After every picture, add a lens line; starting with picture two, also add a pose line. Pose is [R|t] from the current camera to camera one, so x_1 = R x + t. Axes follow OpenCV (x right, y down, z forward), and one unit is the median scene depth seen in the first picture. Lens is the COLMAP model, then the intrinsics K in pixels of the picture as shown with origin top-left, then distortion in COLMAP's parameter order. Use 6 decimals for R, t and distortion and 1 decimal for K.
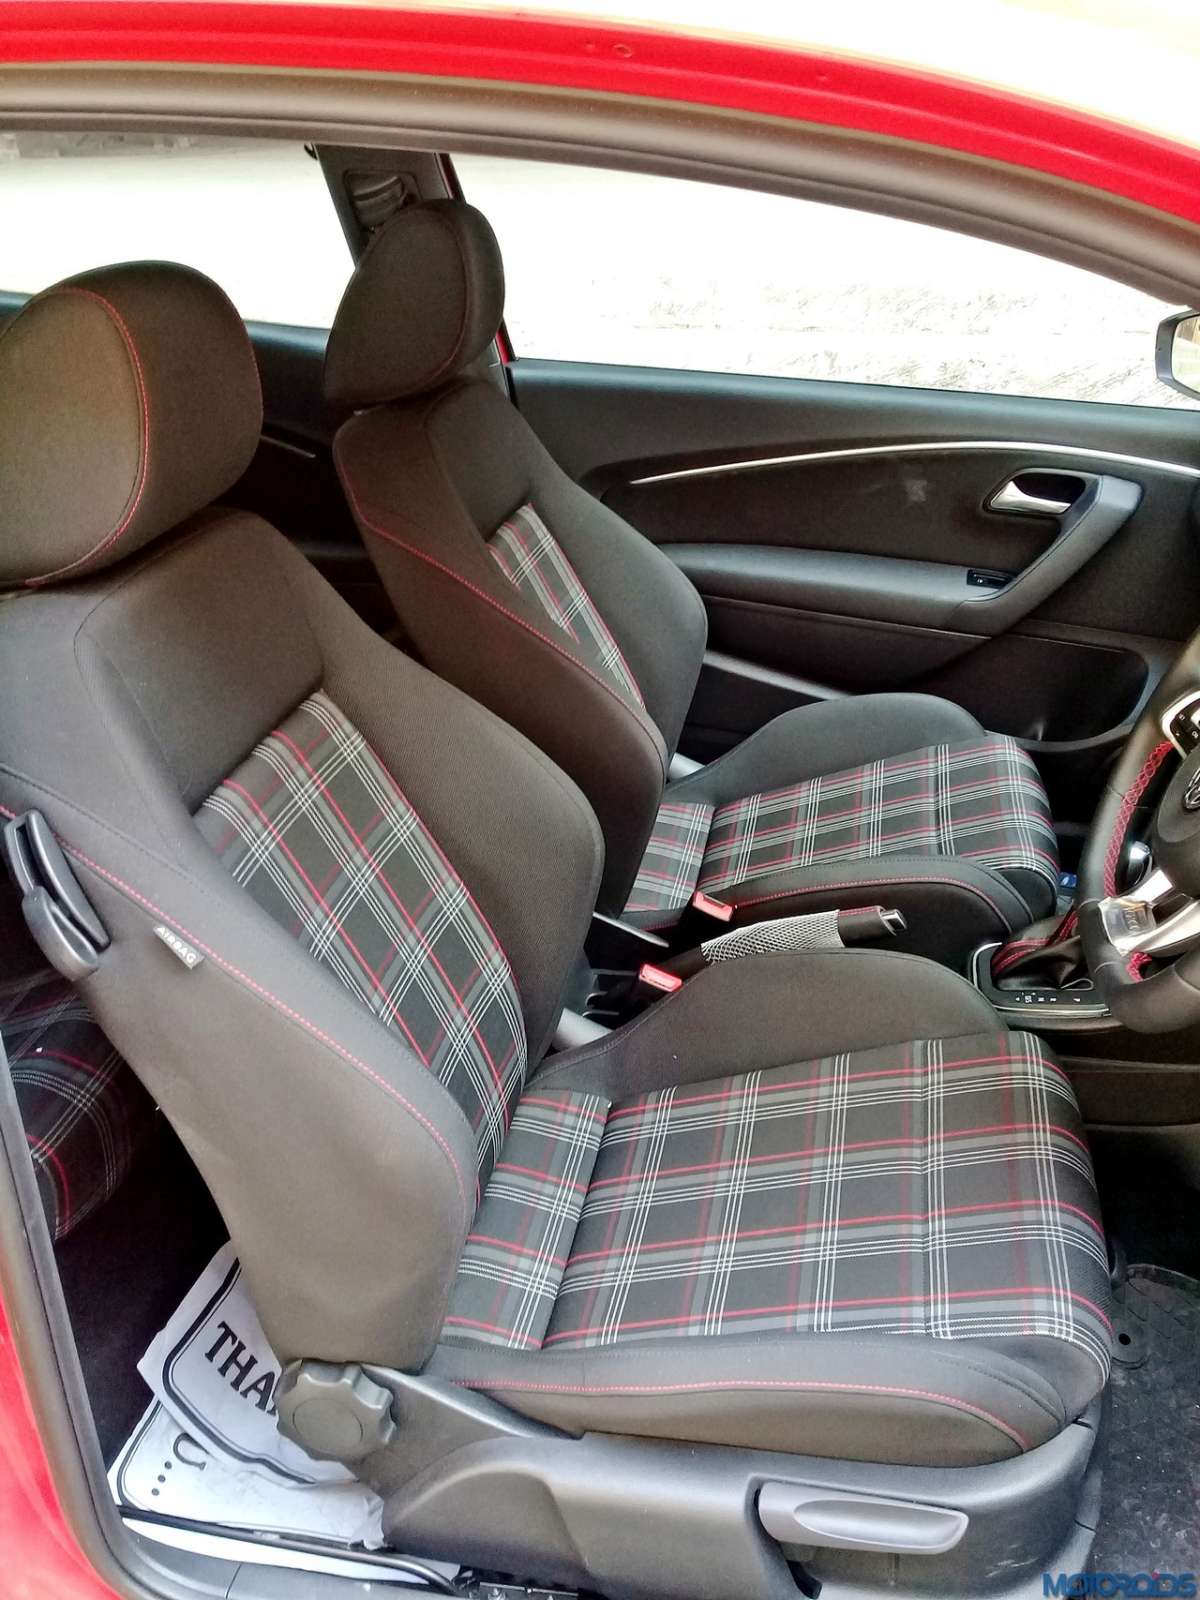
lens RADIAL K [[1471.5, 0, 605.3], [0, 1471.5, 813.8], [0, 0, 1]] dist [0.009595, 0.000000]
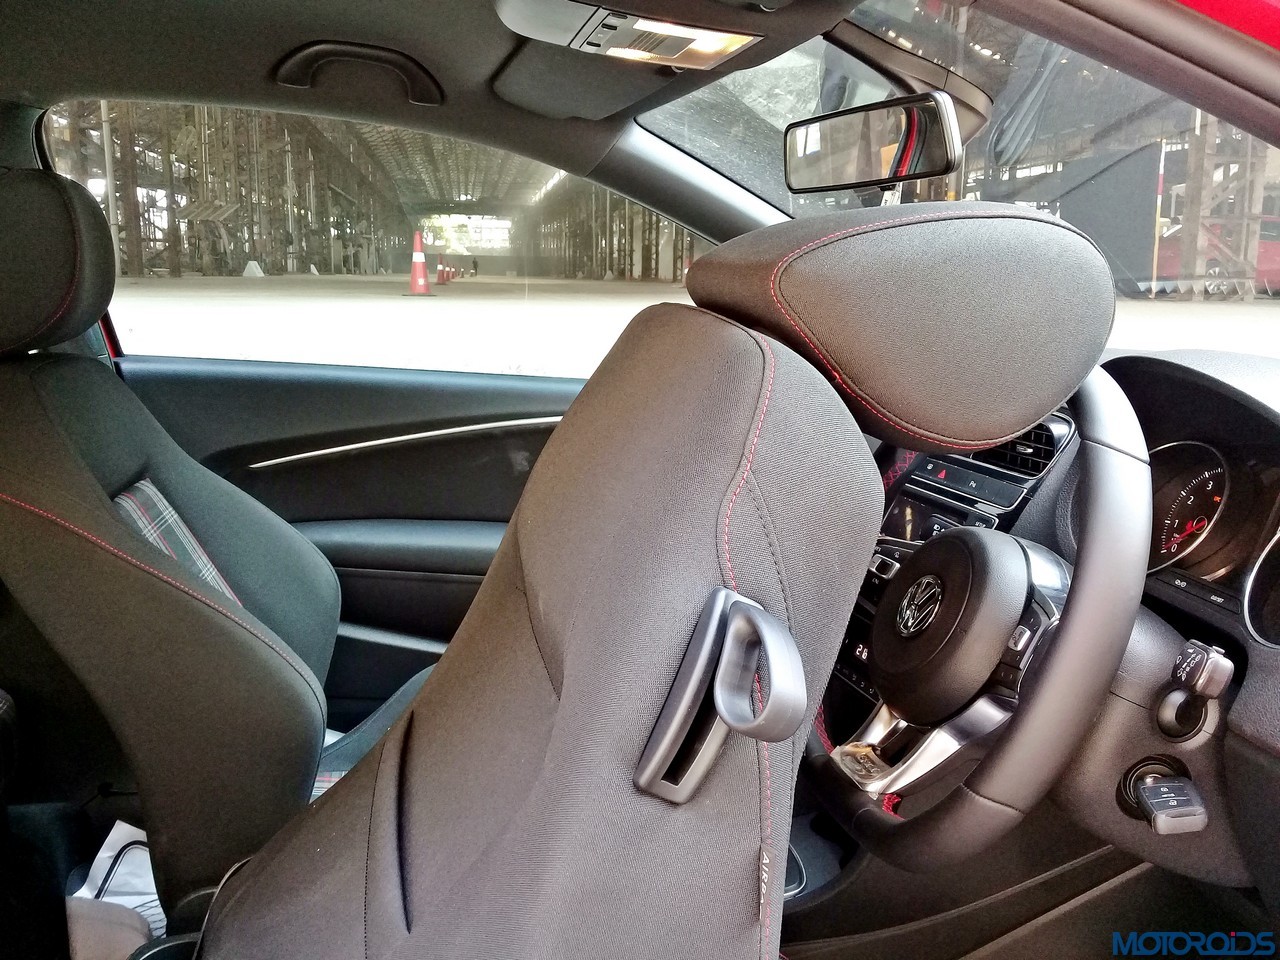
lens RADIAL K [[1177.2, 0, 672.6], [0, 1177.2, 482.3], [0, 0, 1]] dist [0.009595, 0.000000]
pose [[0.921476, -0.045863, 0.385717, -0.047124], [0.149957, 0.958026, -0.244334, 0.052939], [-0.358321, 0.282989, 0.889676, 0.250275]]
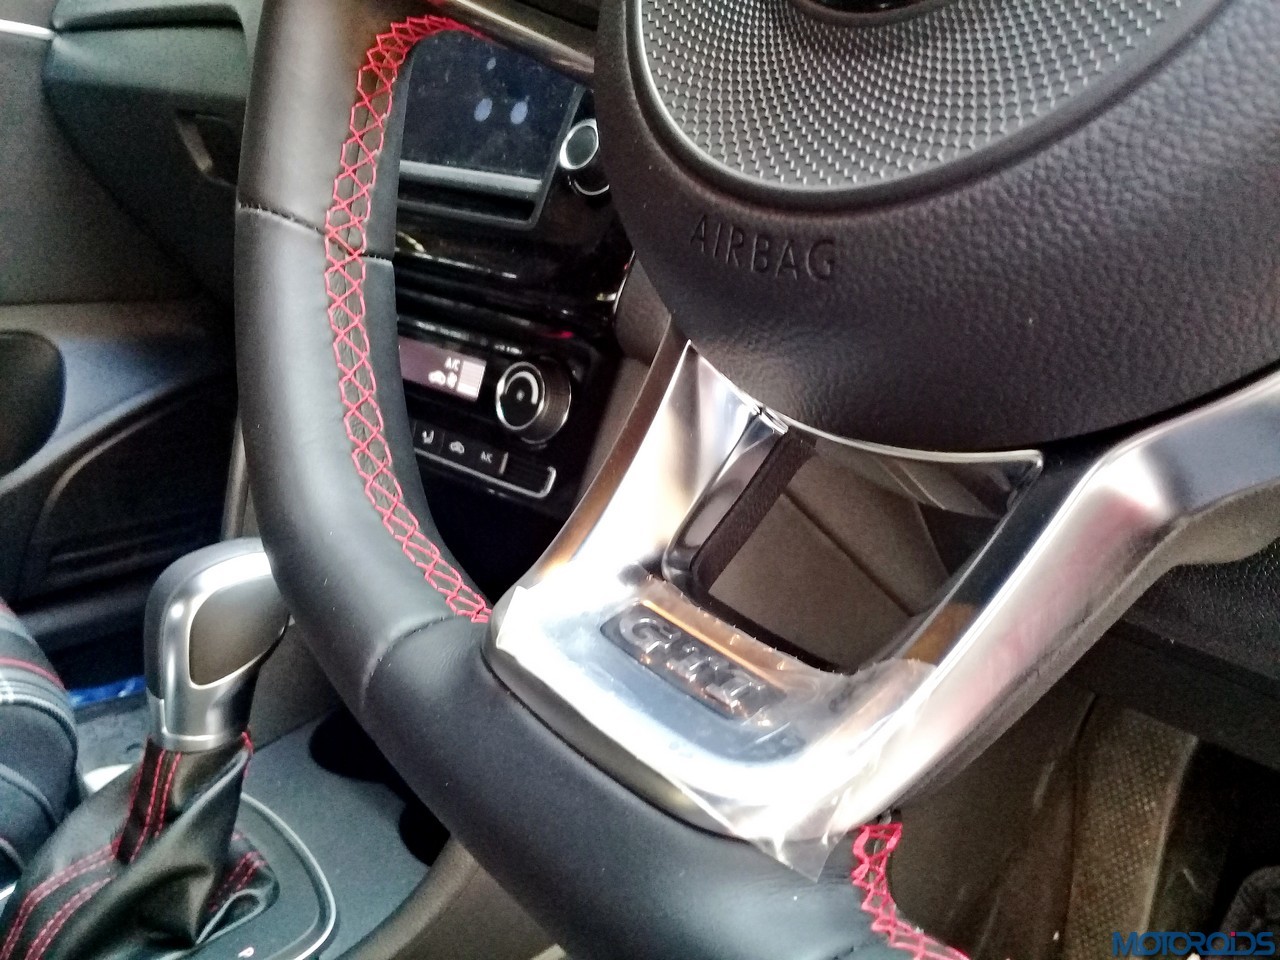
lens RADIAL K [[1177.2, 0, 627.3], [0, 1177.2, 488.0], [0, 0, 1]] dist [0.009595, 0.000000]
pose [[0.642393, -0.261241, 0.720475, 0.209285], [0.330239, 0.942708, 0.047373, 0.027838], [-0.691573, 0.207497, 0.691861, 0.756608]]
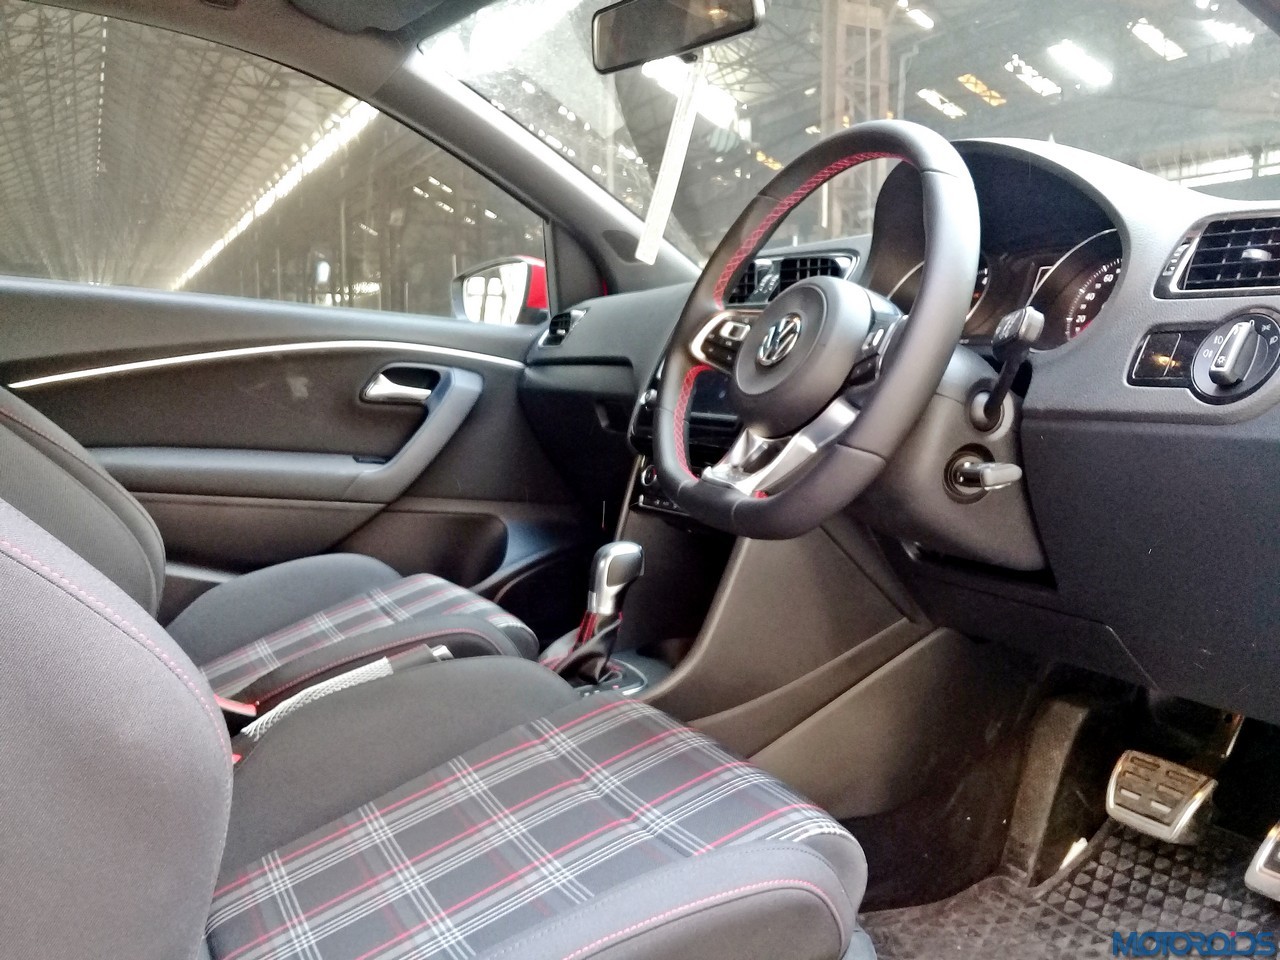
lens RADIAL K [[1177.2, 0, 657.9], [0, 1177.2, 506.1], [0, 0, 1]] dist [0.009595, 0.000000]
pose [[0.788890, -0.054142, 0.612145, -0.203667], [0.255749, 0.934677, -0.246923, 0.249664], [-0.558789, 0.351351, 0.751204, 0.310943]]
